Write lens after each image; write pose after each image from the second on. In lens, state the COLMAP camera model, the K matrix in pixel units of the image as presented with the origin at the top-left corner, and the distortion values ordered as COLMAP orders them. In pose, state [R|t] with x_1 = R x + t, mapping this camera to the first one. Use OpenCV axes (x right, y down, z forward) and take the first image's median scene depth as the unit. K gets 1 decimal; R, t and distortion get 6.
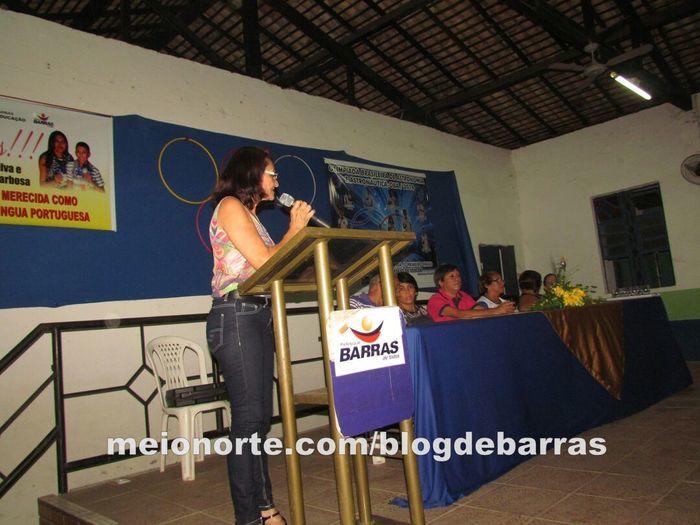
lens RADIAL K [[578.4, 0, 350.0], [0, 578.4, 262.5], [0, 0, 1]] dist [-0.028105, 0.006558]
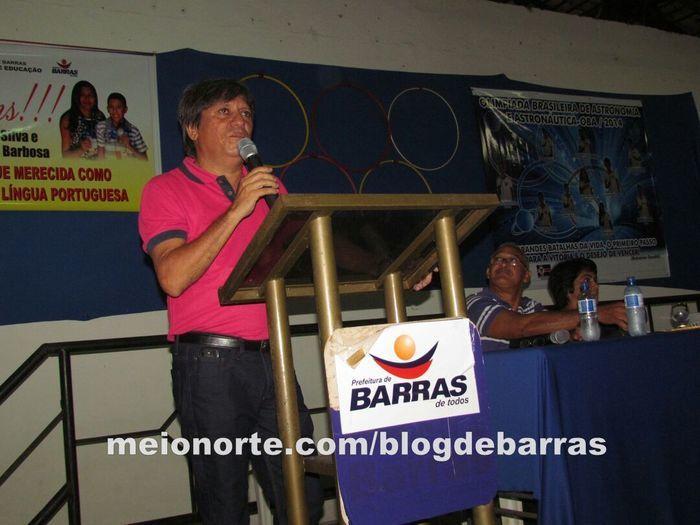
lens RADIAL K [[833.4, 0, 350.0], [0, 833.4, 262.5], [0, 0, 1]] dist [-0.063170, -0.004874]
pose [[0.964439, -0.030340, -0.262559, 0.087734], [0.035396, 0.999267, 0.014547, 0.000424], [0.261925, -0.023324, 0.964806, 0.058834]]
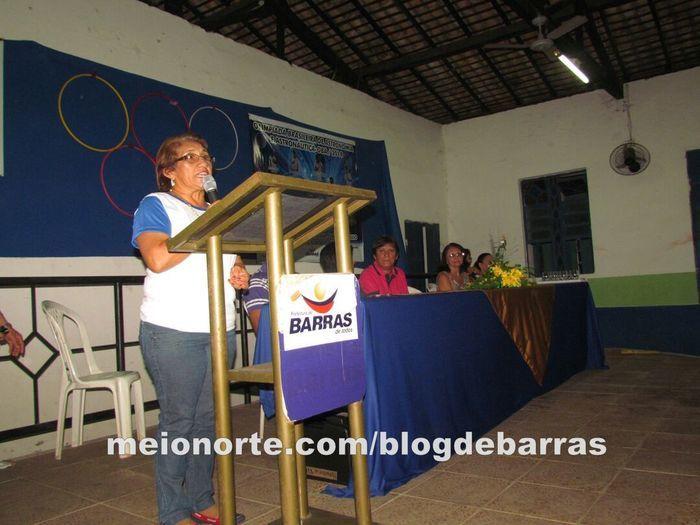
lens RADIAL K [[602.6, 0, 350.0], [0, 602.6, 262.5], [0, 0, 1]] dist [-0.030951, 0.001580]
pose [[0.986868, 0.050980, 0.153273, -0.028259], [-0.057357, 0.997650, 0.037477, 0.011234], [-0.151002, -0.045777, 0.987473, 0.044925]]
